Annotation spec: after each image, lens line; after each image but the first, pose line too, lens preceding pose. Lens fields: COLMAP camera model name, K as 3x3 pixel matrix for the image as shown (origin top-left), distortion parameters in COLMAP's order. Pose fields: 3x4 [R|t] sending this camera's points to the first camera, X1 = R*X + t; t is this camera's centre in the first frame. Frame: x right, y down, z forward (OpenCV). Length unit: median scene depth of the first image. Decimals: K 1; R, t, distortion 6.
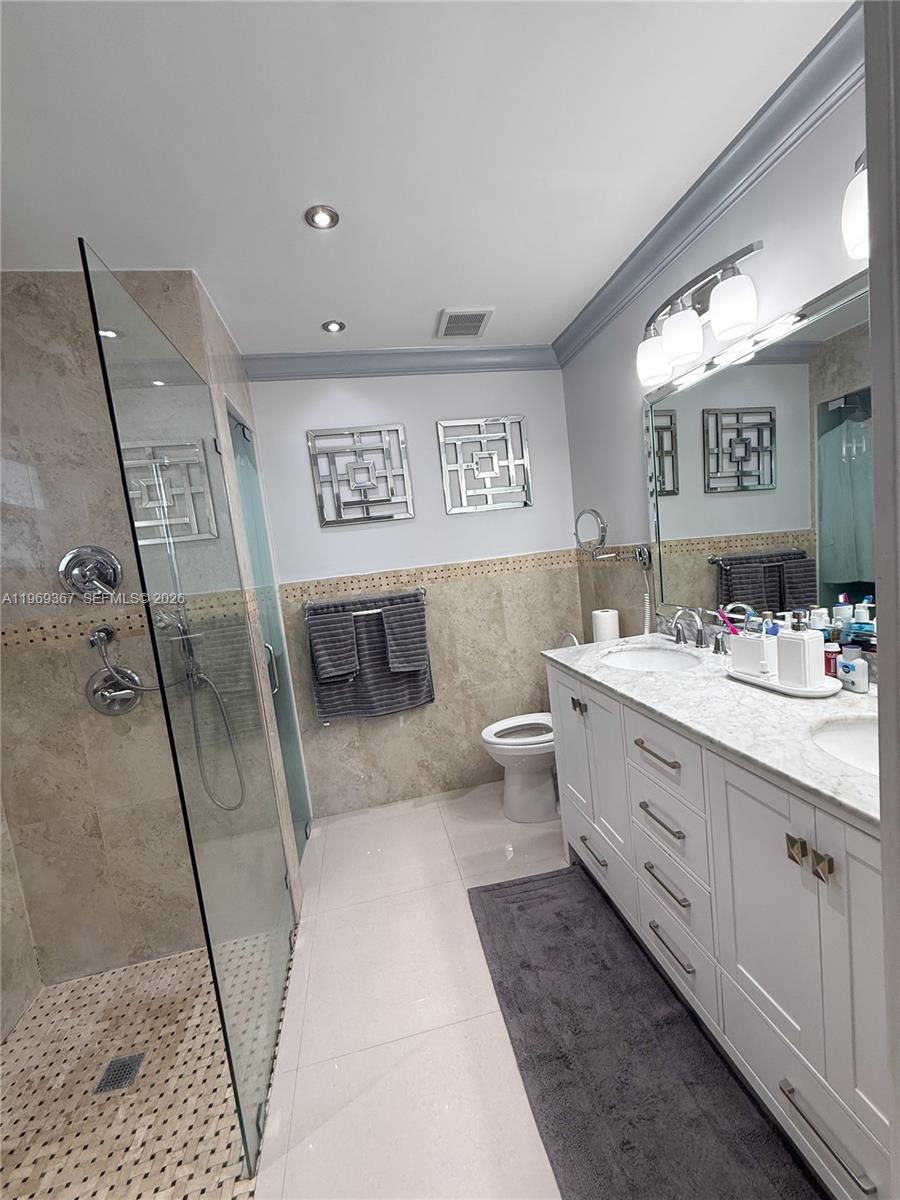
lens RADIAL K [[479.6, 0, 450.2], [0, 479.6, 596.8], [0, 0, 1]] dist [-0.000206, -0.000162]
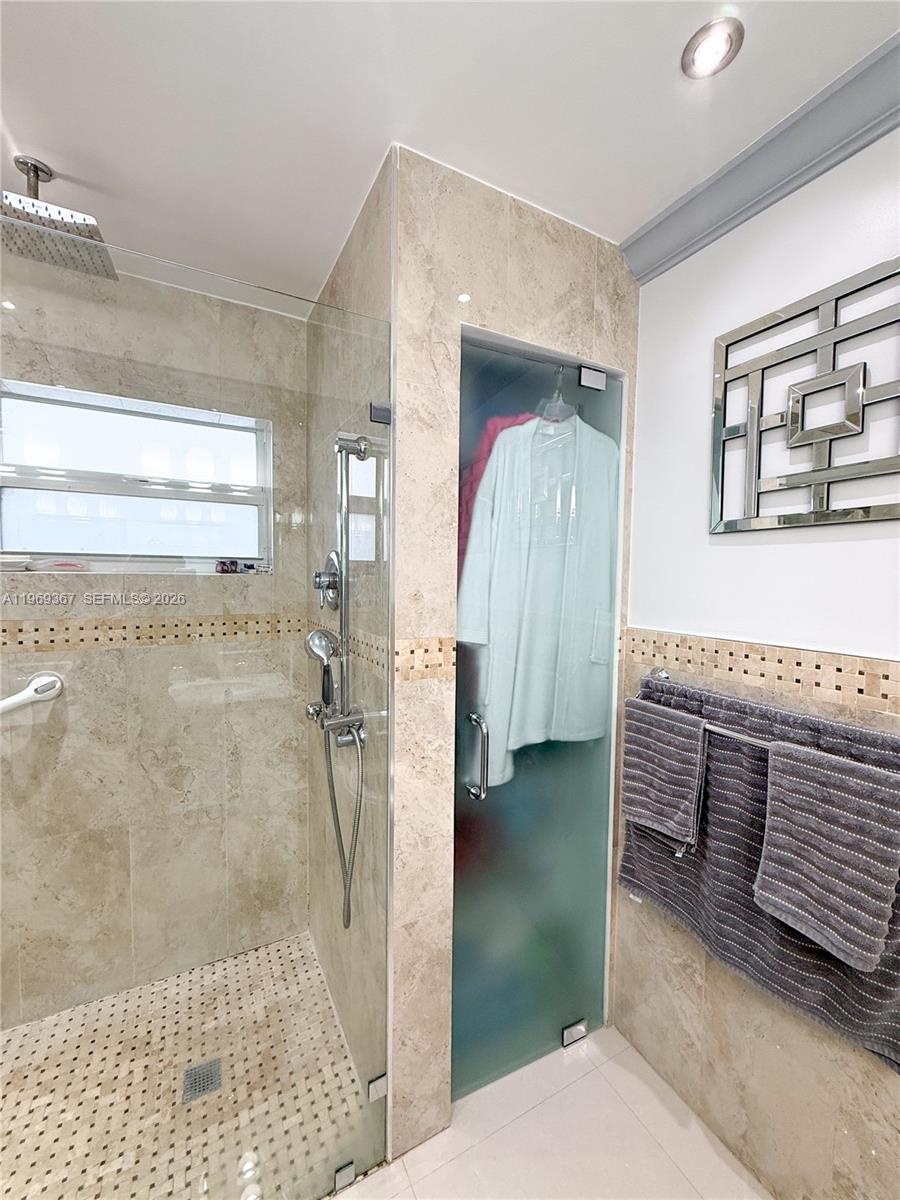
lens RADIAL K [[479.6, 0, 450.8], [0, 479.6, 599.7], [0, 0, 1]] dist [-0.000206, -0.000162]
pose [[0.298745, 0.163169, -0.940280, 0.128306], [-0.154793, 0.980513, 0.120969, -0.095870], [0.941695, 0.109410, 0.318181, 0.598876]]
